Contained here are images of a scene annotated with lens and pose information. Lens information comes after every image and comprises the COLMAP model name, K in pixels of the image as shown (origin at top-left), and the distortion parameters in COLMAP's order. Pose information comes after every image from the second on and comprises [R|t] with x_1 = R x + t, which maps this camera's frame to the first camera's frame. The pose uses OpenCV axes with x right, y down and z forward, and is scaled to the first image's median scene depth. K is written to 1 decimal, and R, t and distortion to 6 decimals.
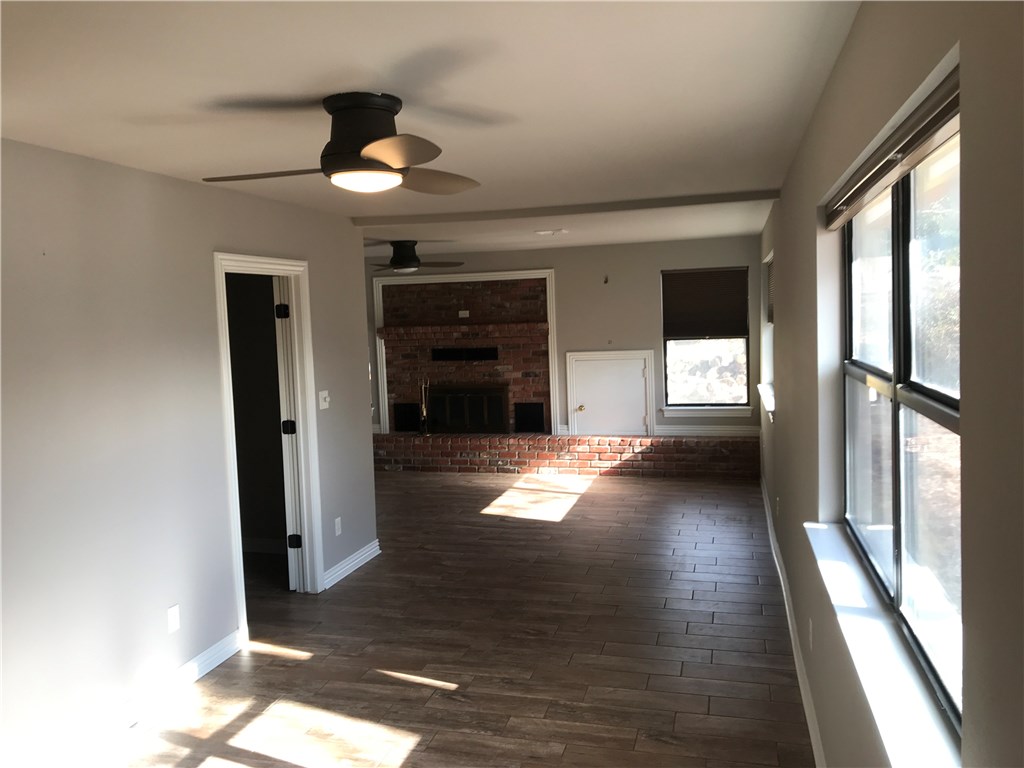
lens RADIAL K [[846.0, 0, 508.9], [0, 846.0, 383.5], [0, 0, 1]] dist [0.052884, -0.095020]
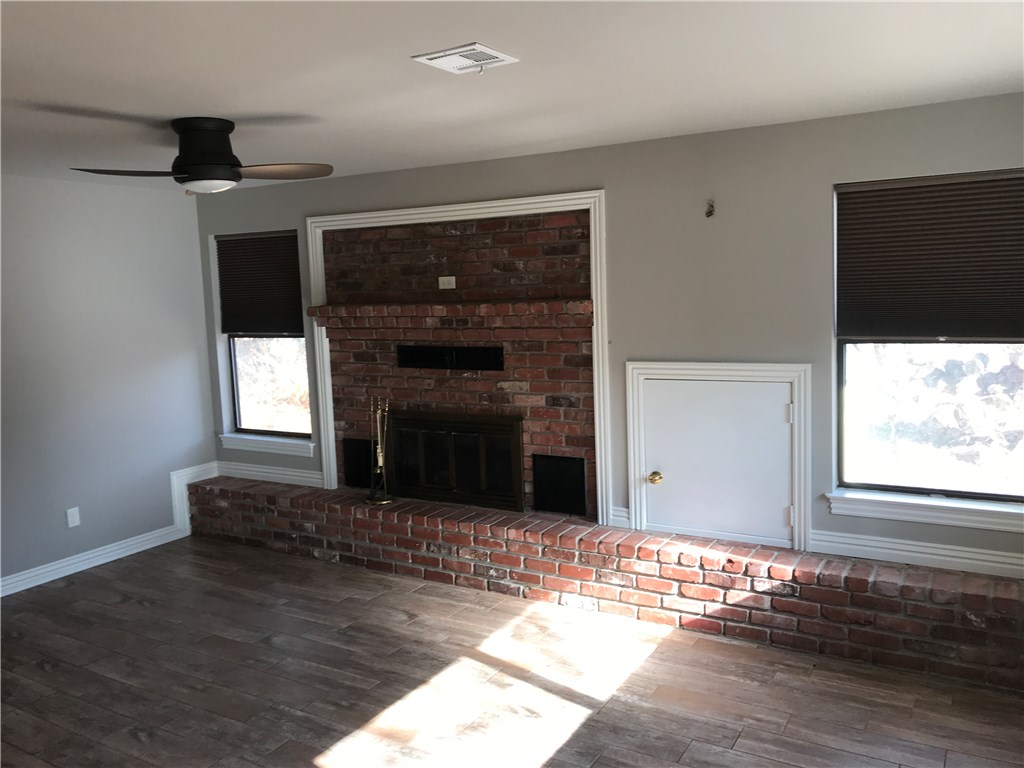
lens RADIAL K [[846.0, 0, 512.8], [0, 846.0, 377.7], [0, 0, 1]] dist [0.052884, -0.095020]
pose [[0.963458, 0.031358, -0.266017, 0.133871], [-0.021565, 0.998981, 0.039656, -0.045097], [0.266990, -0.032470, 0.963152, 0.505939]]
